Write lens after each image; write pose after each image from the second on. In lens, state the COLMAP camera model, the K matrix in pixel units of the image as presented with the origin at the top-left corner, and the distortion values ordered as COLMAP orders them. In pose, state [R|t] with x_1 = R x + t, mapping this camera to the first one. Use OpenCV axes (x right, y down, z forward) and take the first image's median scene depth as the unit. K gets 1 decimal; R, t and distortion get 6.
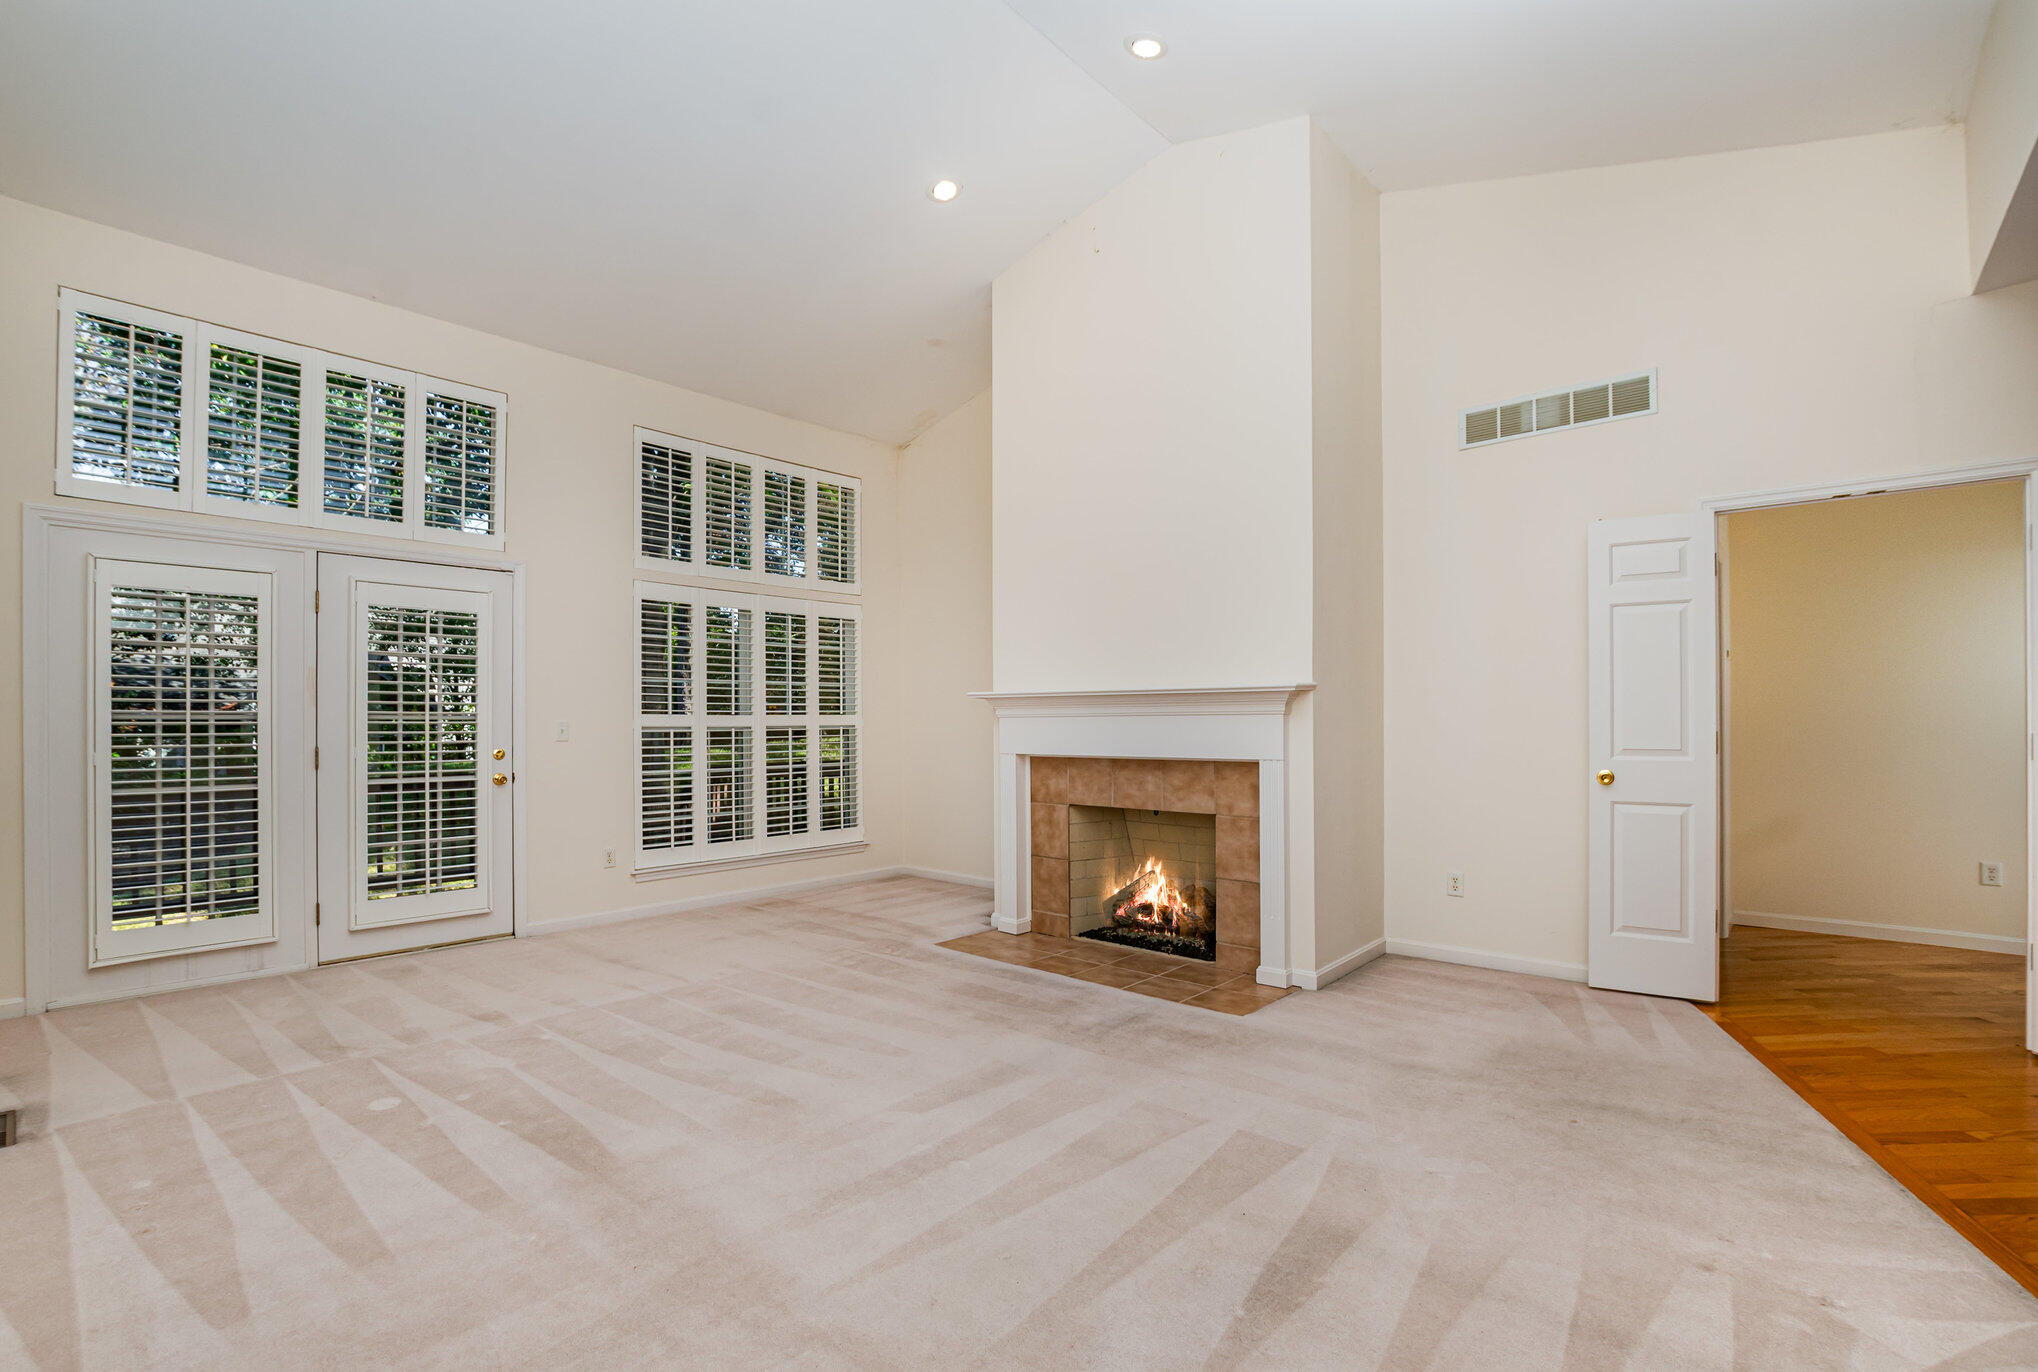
lens RADIAL K [[918.4, 0, 1019.6], [0, 918.4, 699.1], [0, 0, 1]] dist [-0.012288, -0.000284]
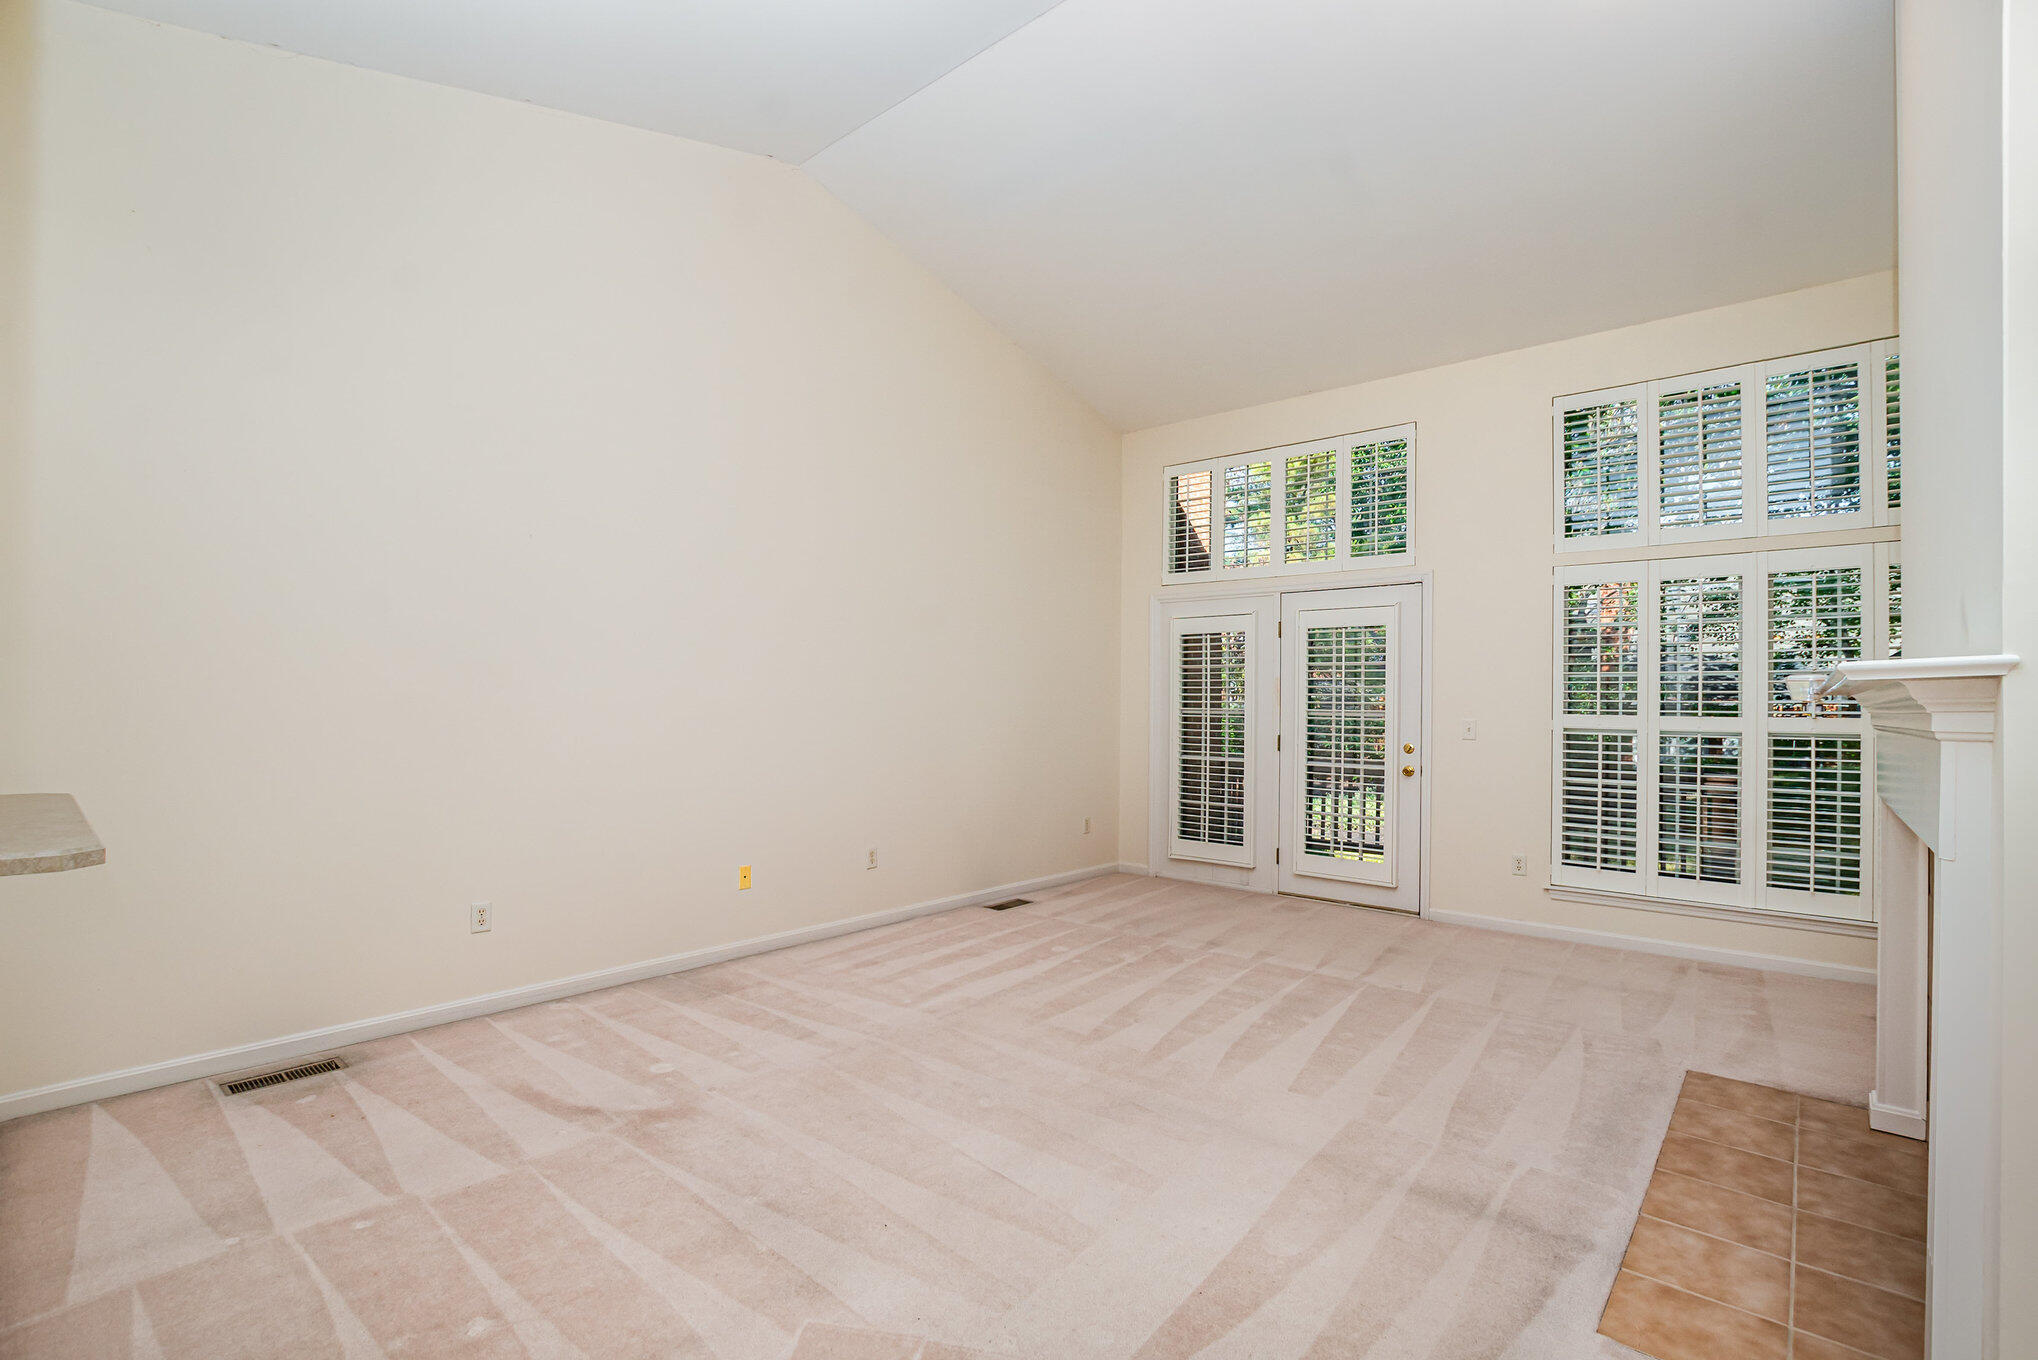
lens RADIAL K [[918.8, 0, 1019.8], [0, 918.8, 695.1], [0, 0, 1]] dist [-0.028486, 0.000824]
pose [[0.014513, -0.014004, -0.999797, 0.551092], [0.006800, 0.999880, -0.013906, 0.007658], [0.999872, -0.006597, 0.014607, 0.527818]]
